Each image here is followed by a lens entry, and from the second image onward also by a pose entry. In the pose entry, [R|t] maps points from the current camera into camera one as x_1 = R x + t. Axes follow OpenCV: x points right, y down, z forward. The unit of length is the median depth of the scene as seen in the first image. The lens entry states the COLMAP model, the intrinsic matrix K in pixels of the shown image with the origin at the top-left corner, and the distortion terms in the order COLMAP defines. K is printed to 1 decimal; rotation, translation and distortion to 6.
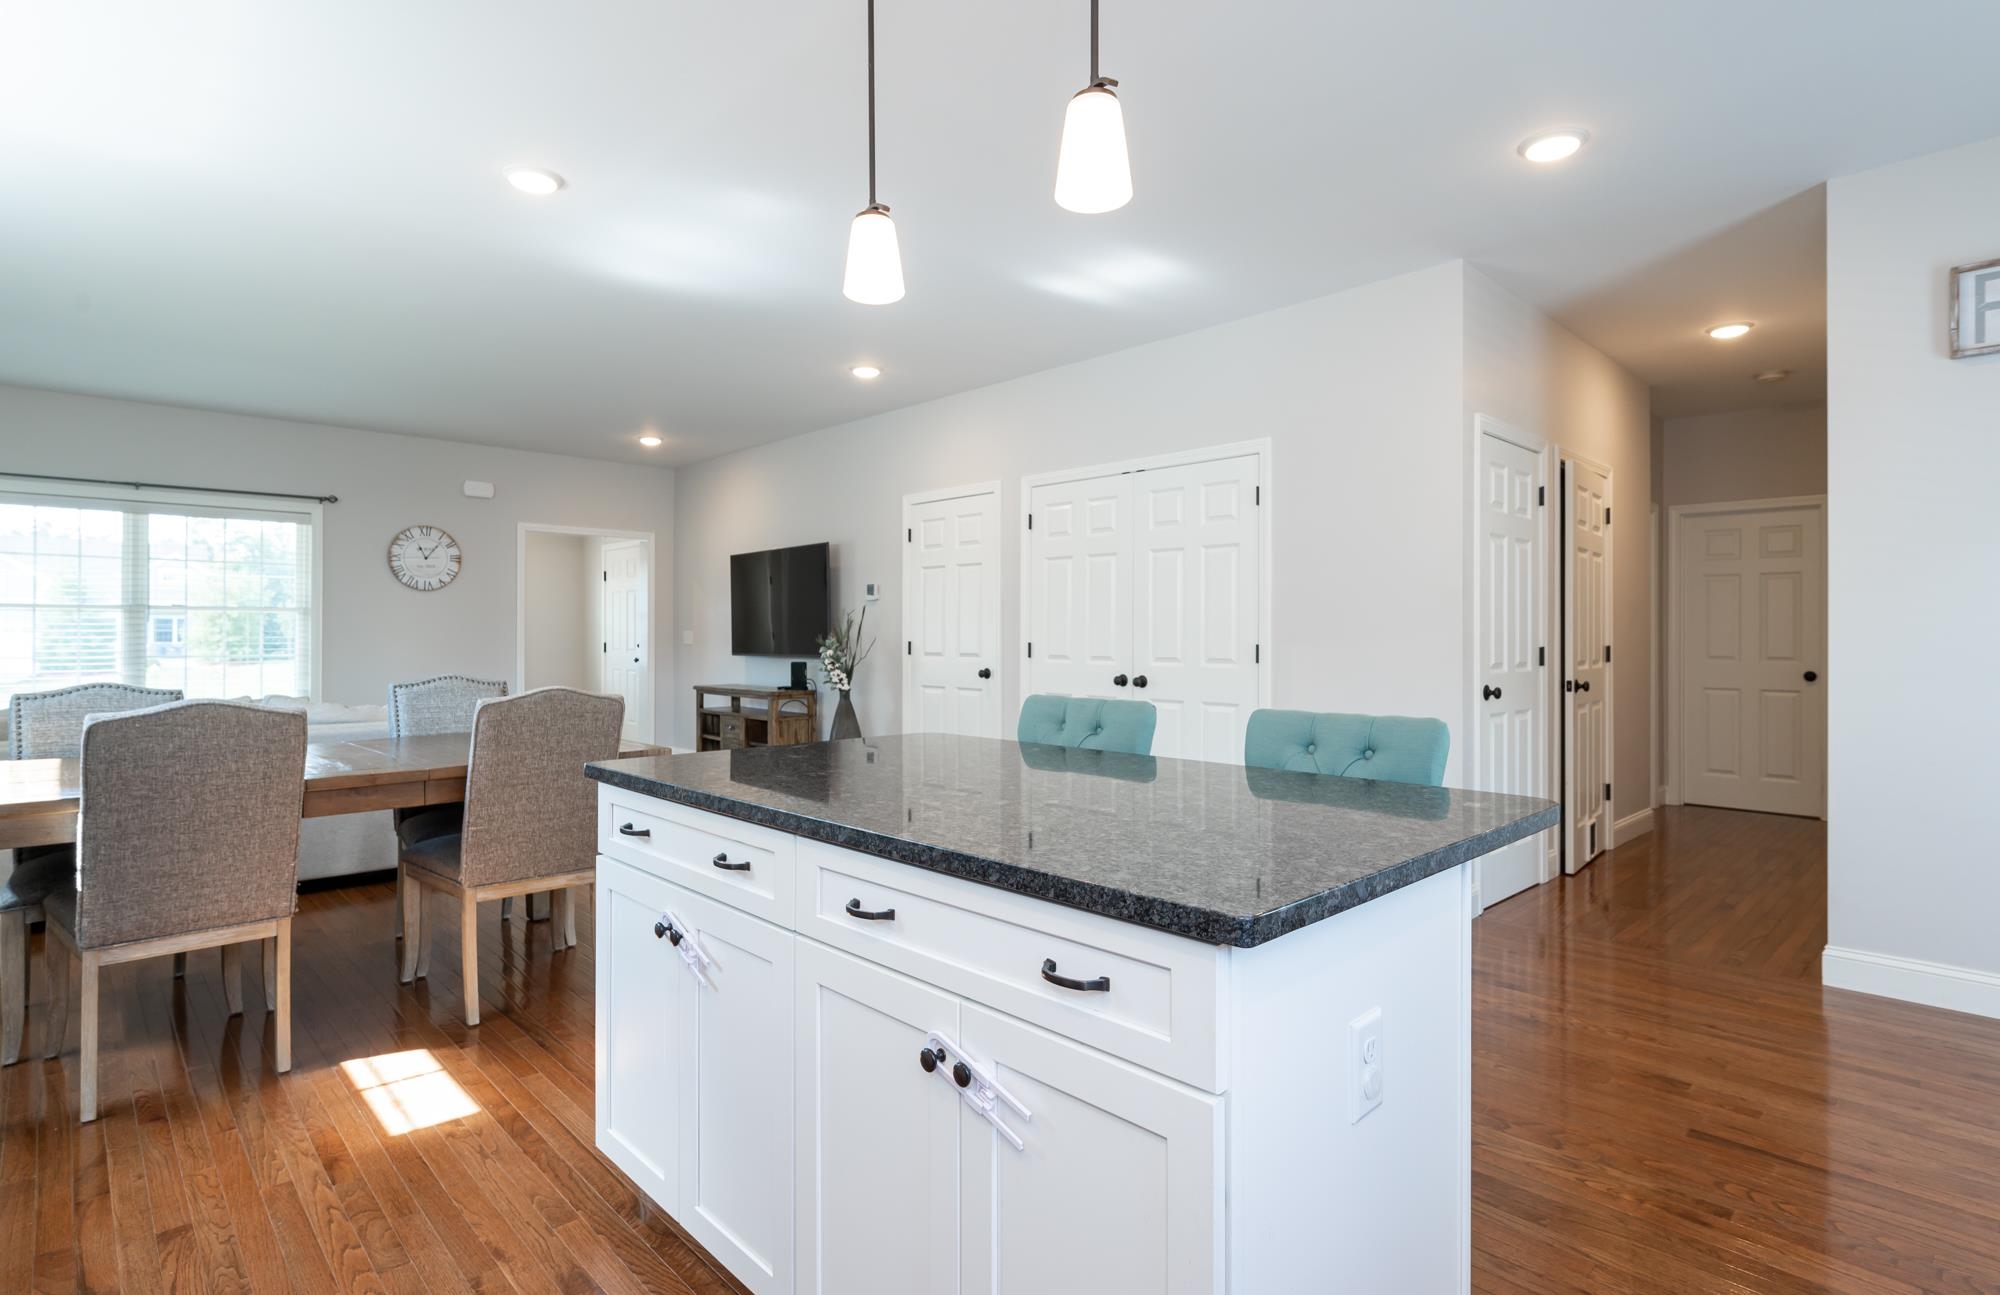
lens RADIAL K [[986.3, 0, 1000.0], [0, 986.3, 647.5], [0, 0, 1]] dist [-0.001084, 0.000044]
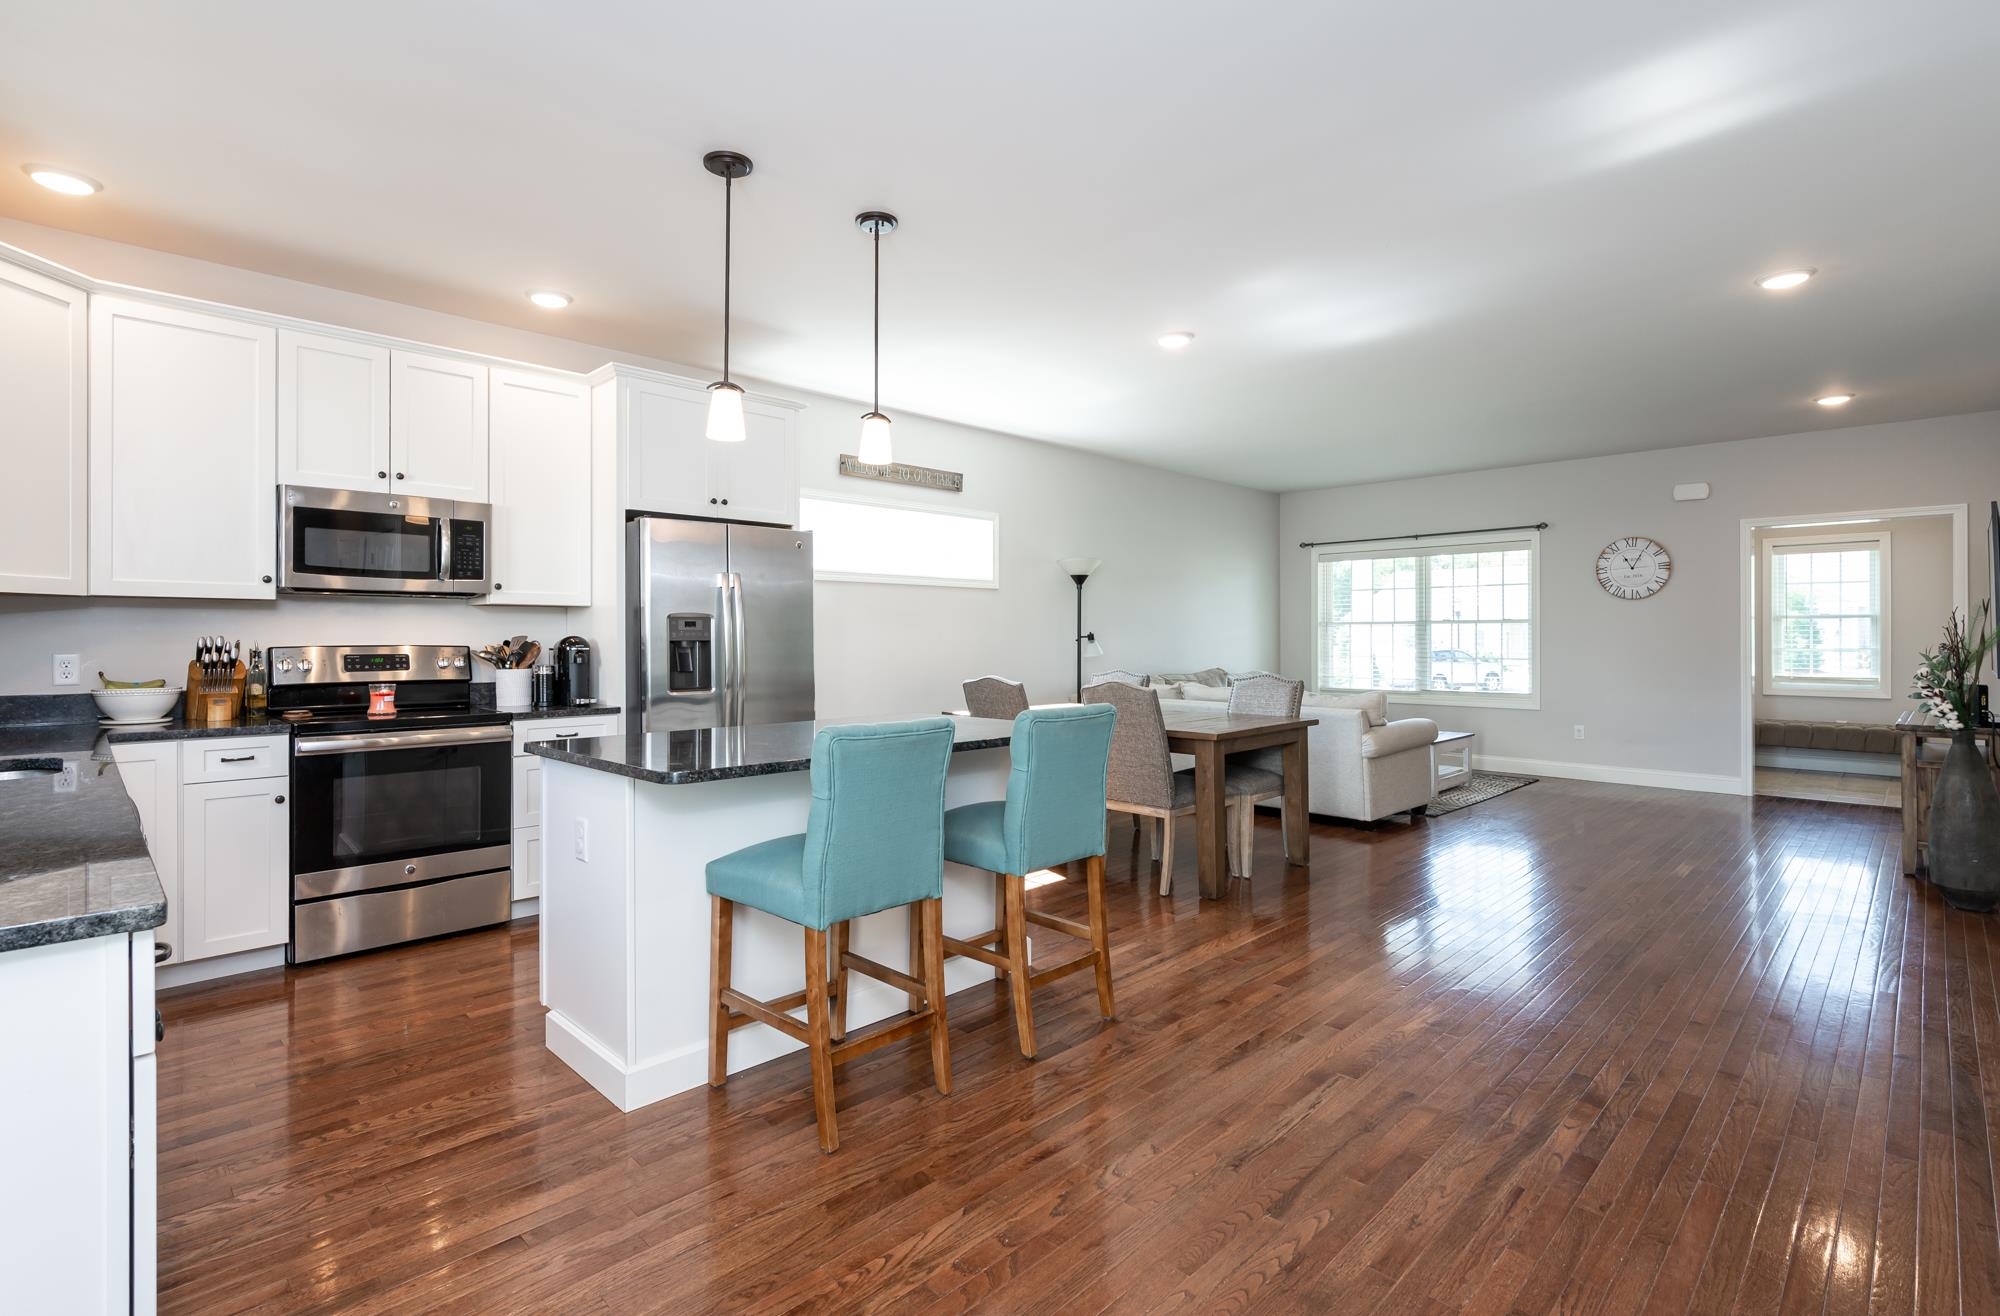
lens RADIAL K [[937.2, 0, 972.6], [0, 937.2, 643.9], [0, 0, 1]] dist [0.000656, -0.000297]
pose [[0.020067, 0.004136, -0.999790, 0.461548], [-0.009239, 0.999950, 0.003951, -0.009718], [0.999756, 0.009157, 0.020105, 0.334568]]
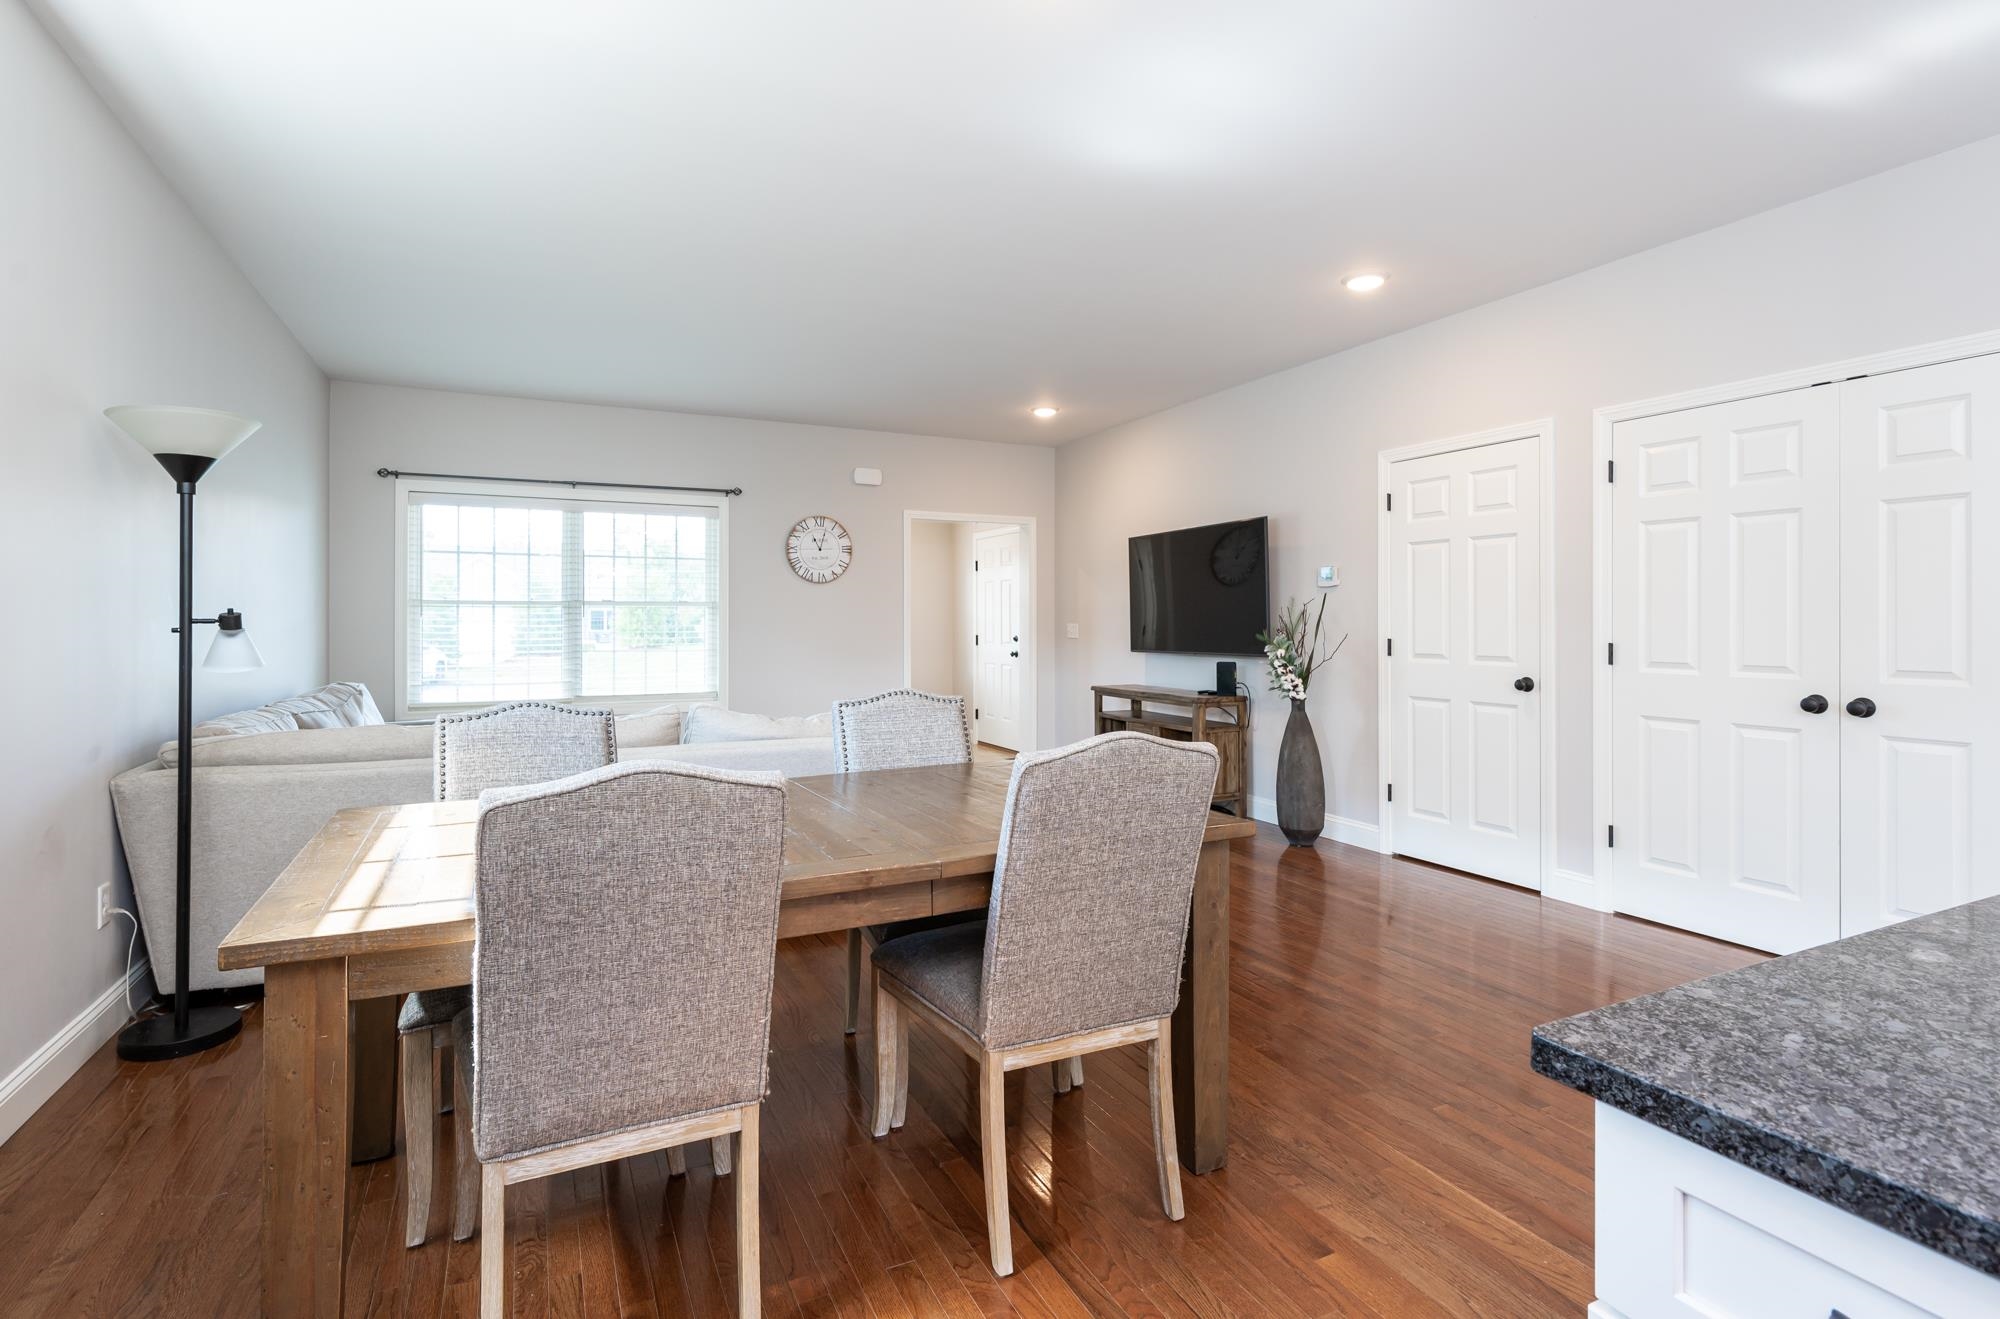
lens RADIAL K [[953.6, 0, 996.4], [0, 953.6, 645.2], [0, 0, 1]] dist [-0.000544, 0.000038]
pose [[0.953078, 0.004776, -0.302687, -0.157368], [-0.001284, 0.999930, 0.011737, -0.009424], [0.302722, -0.010798, 0.953018, 0.188307]]
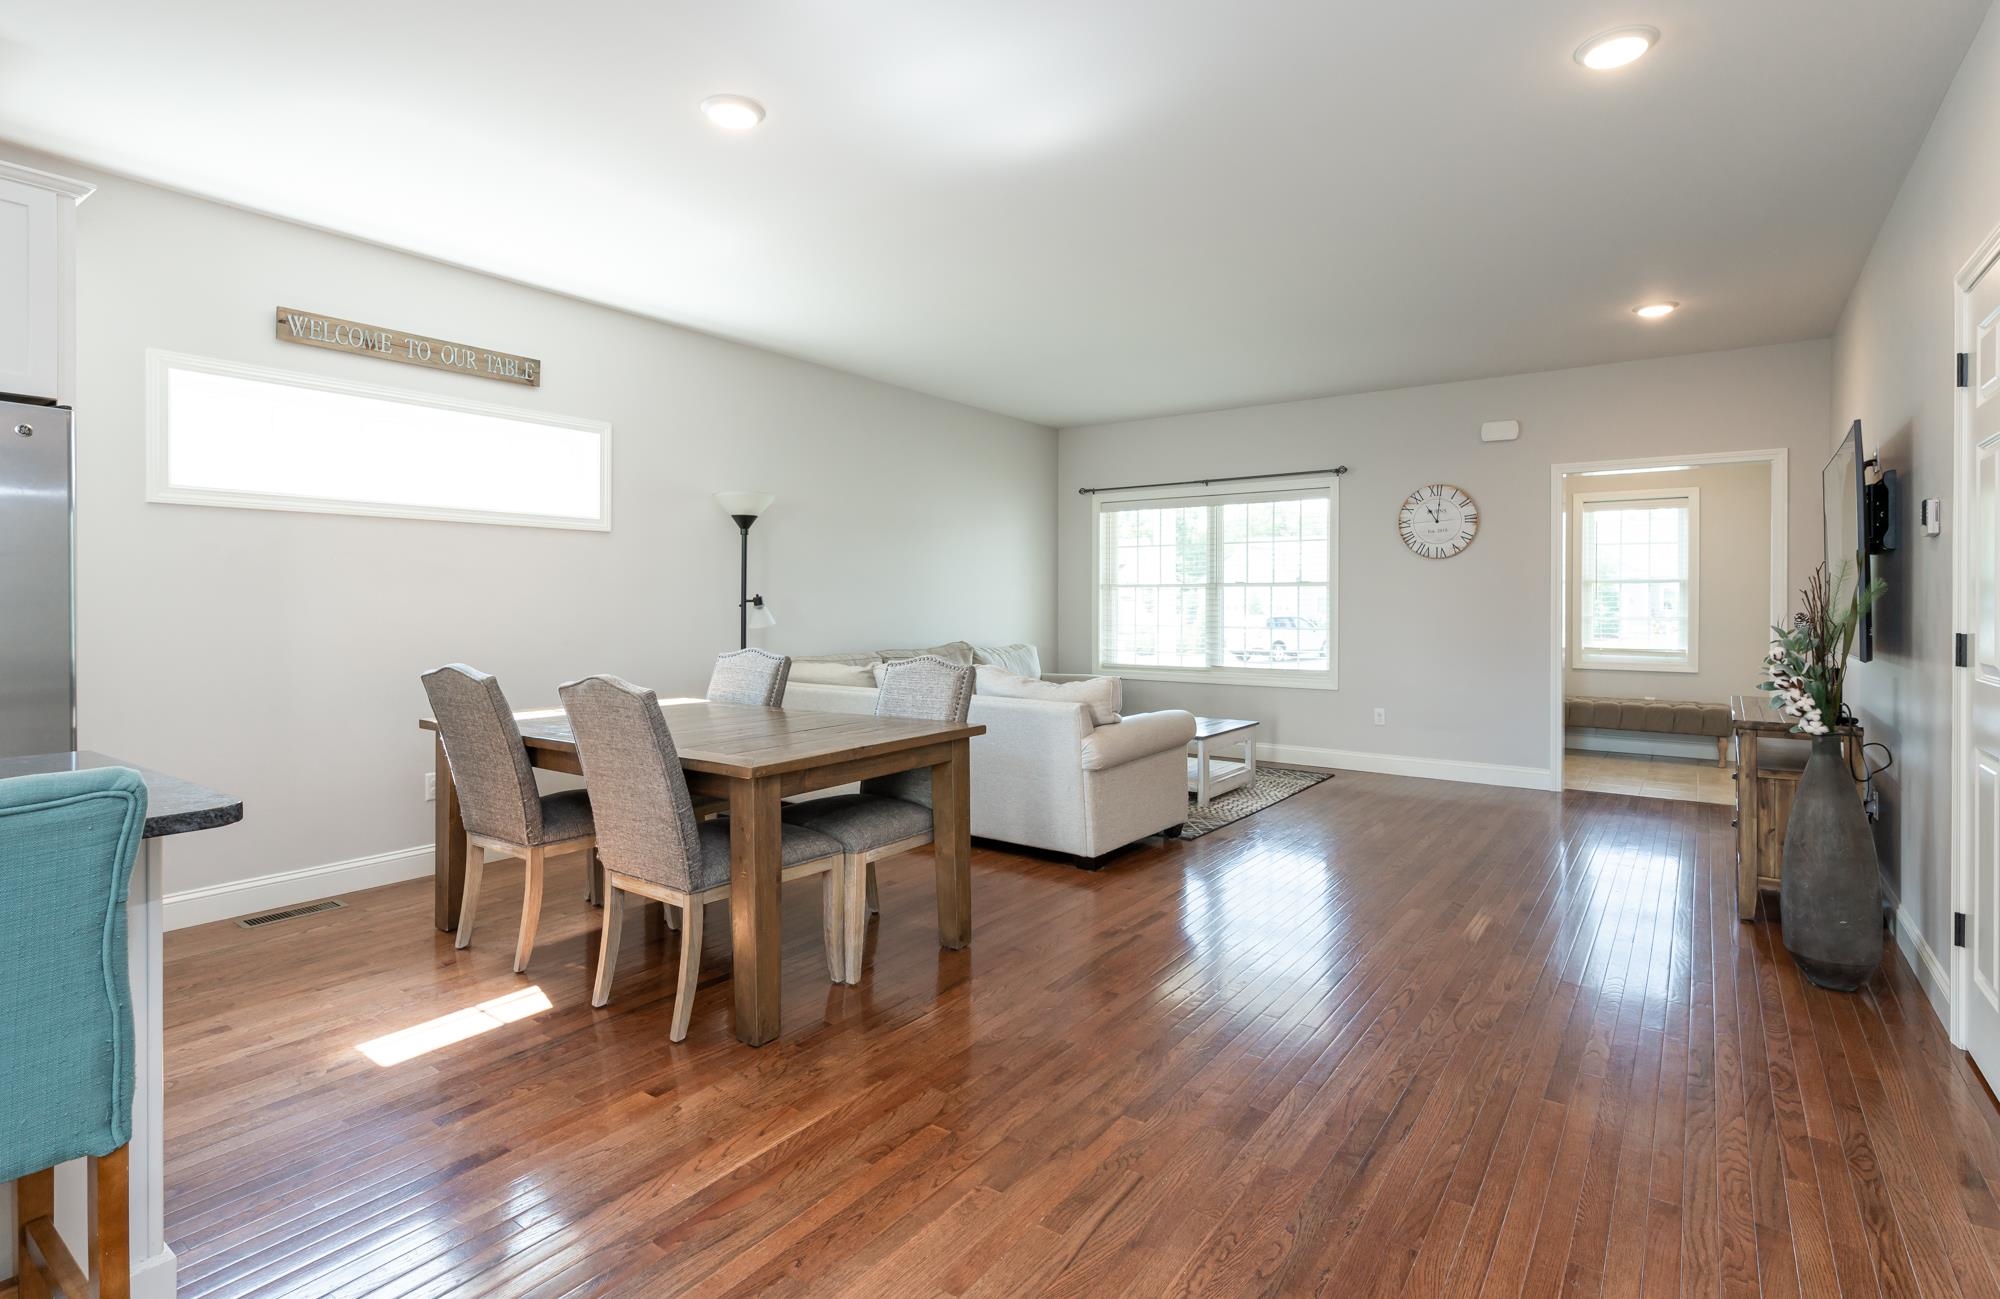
lens RADIAL K [[978.3, 0, 1000.8], [0, 978.3, 616.9], [0, 0, 1]] dist [-0.000095, 0.000093]
pose [[0.193001, 0.012422, -0.981120, 0.228468], [-0.011998, 0.999875, 0.010299, -0.012113], [0.981125, 0.009784, 0.193126, 0.533440]]
